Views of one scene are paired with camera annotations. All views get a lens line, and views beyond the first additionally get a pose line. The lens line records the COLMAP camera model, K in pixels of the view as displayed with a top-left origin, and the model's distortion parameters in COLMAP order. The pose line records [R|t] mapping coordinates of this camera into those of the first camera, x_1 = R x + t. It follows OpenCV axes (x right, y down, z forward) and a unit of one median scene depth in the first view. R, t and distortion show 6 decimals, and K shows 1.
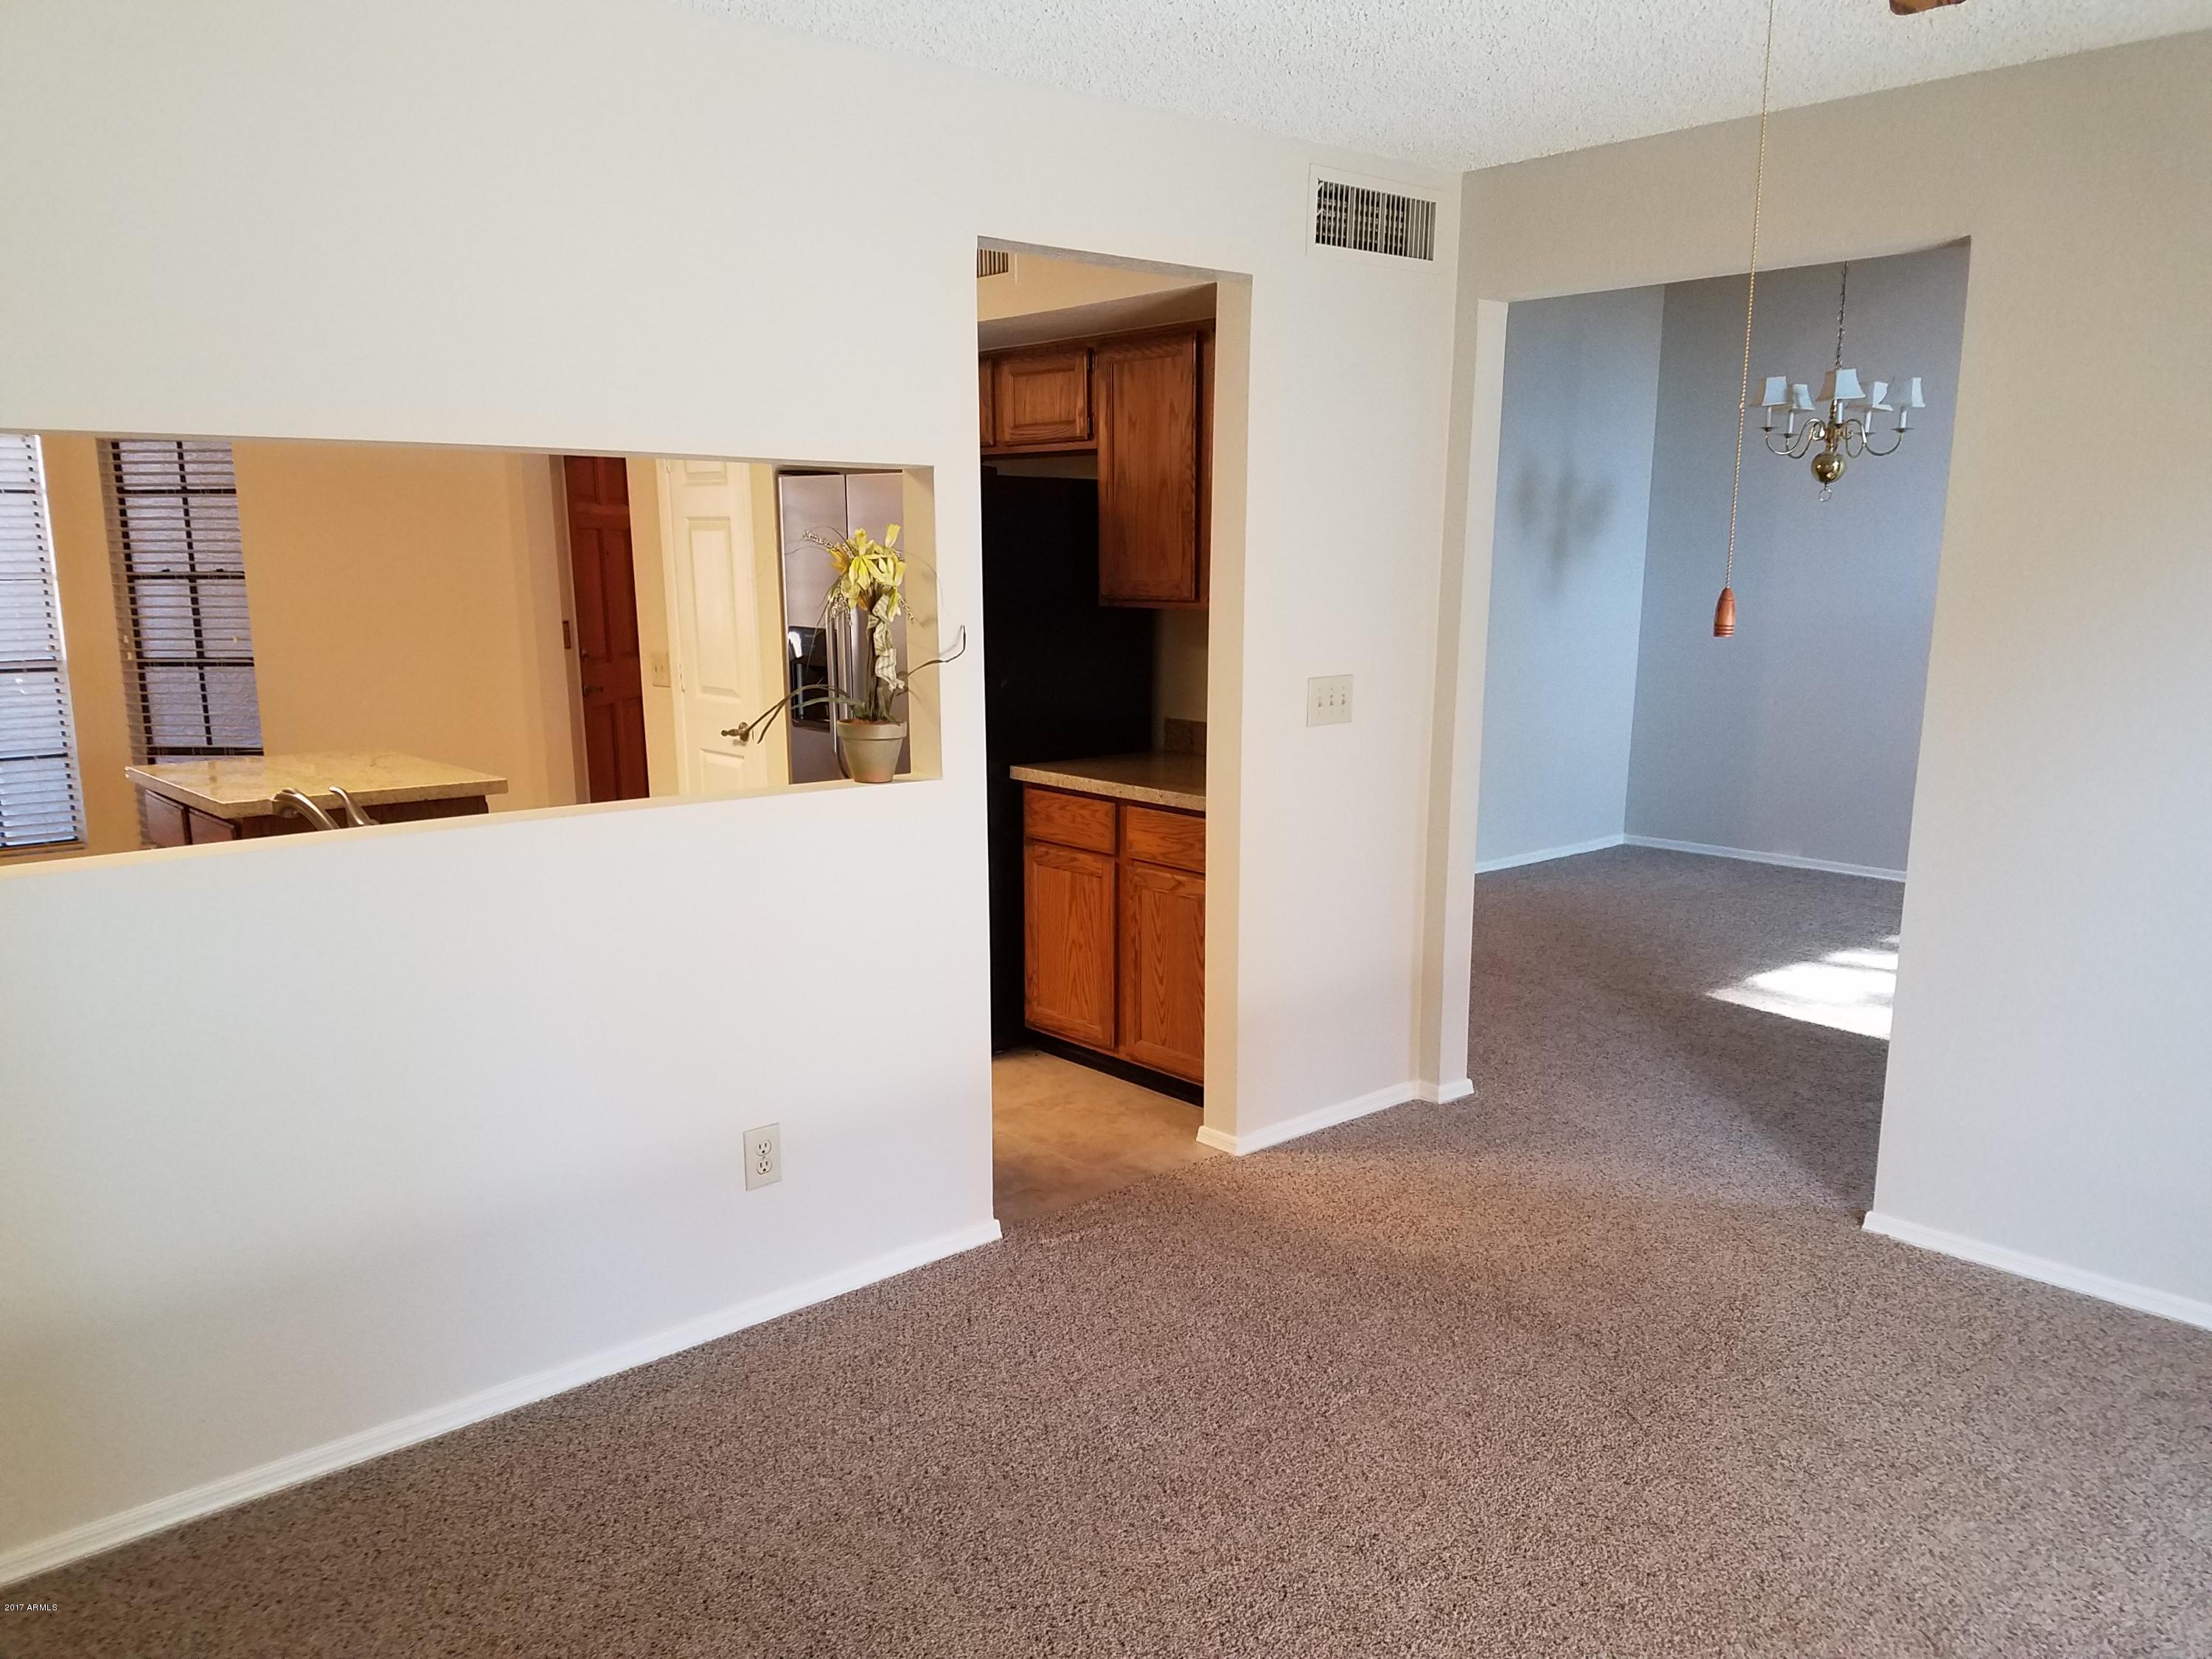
lens RADIAL K [[1695.7, 0, 1112.0], [0, 1695.7, 888.4], [0, 0, 1]] dist [0.246868, -0.414536]
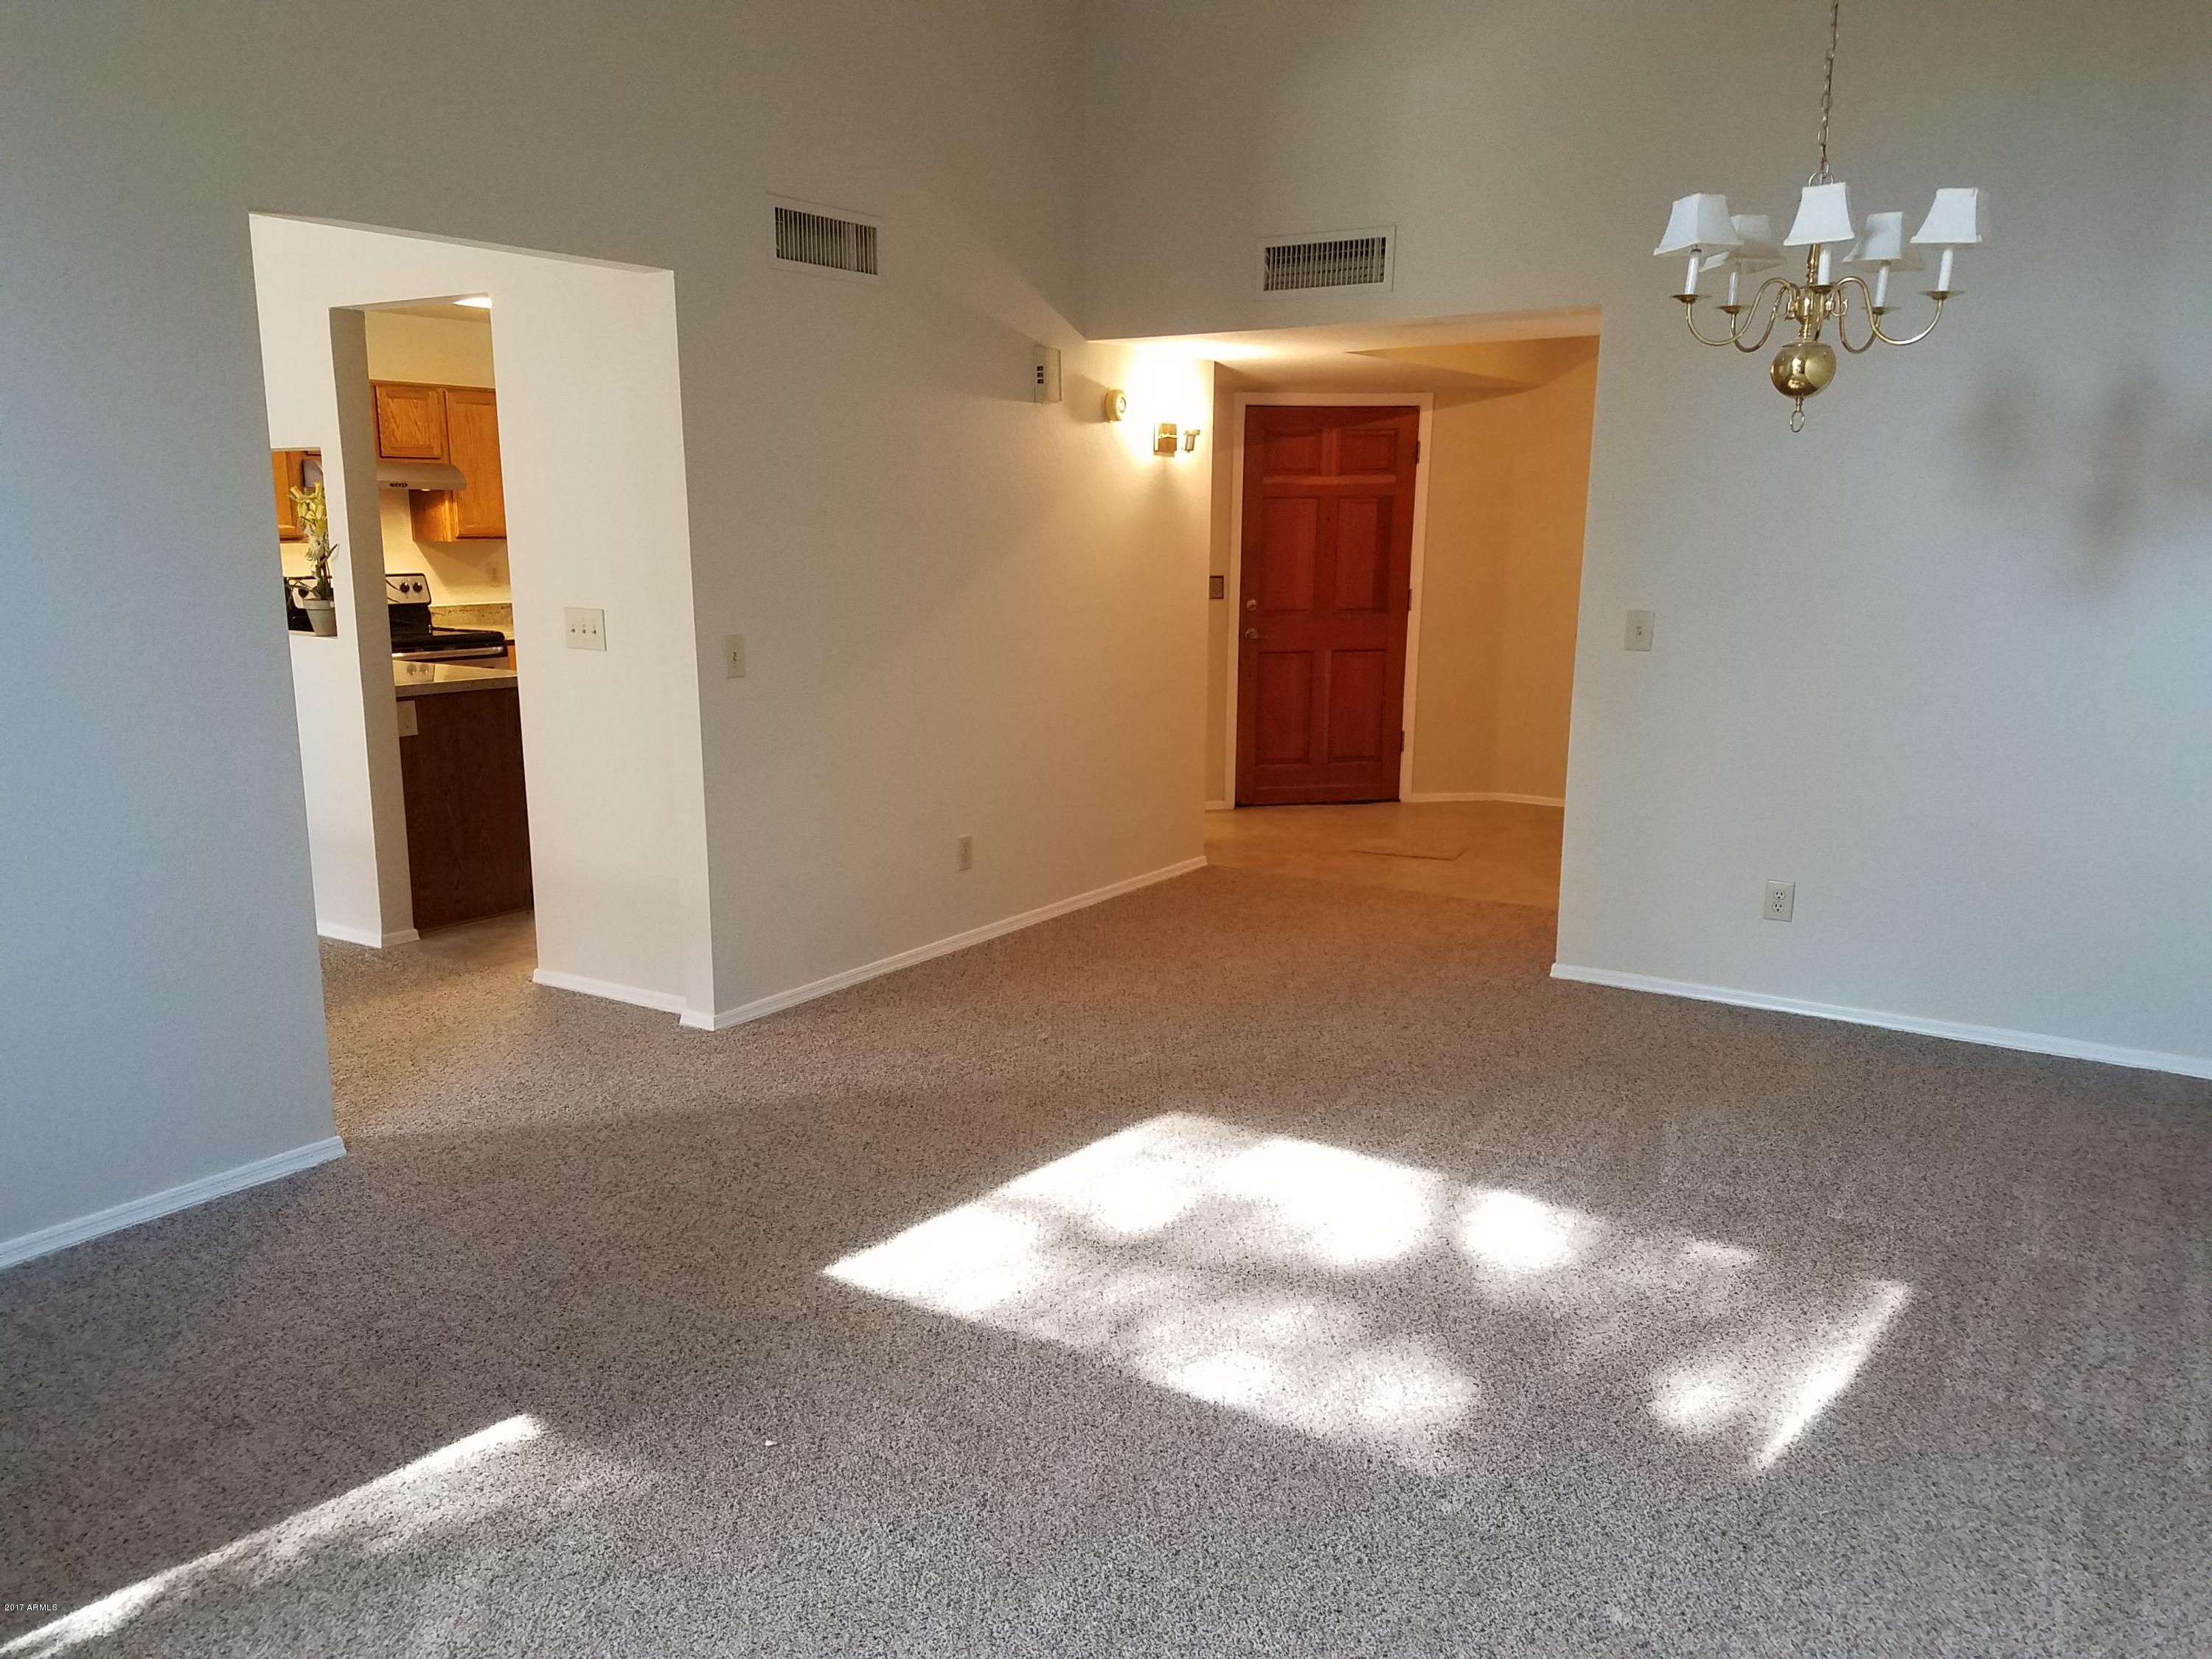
lens RADIAL K [[1698.1, 0, 1105.6], [0, 1698.1, 886.8], [0, 0, 1]] dist [0.103909, -0.170541]
pose [[0.258362, 0.209505, -0.943057, 1.363199], [-0.198432, 0.966894, 0.160438, -0.197038], [0.945449, 0.145681, 0.291381, 1.027917]]
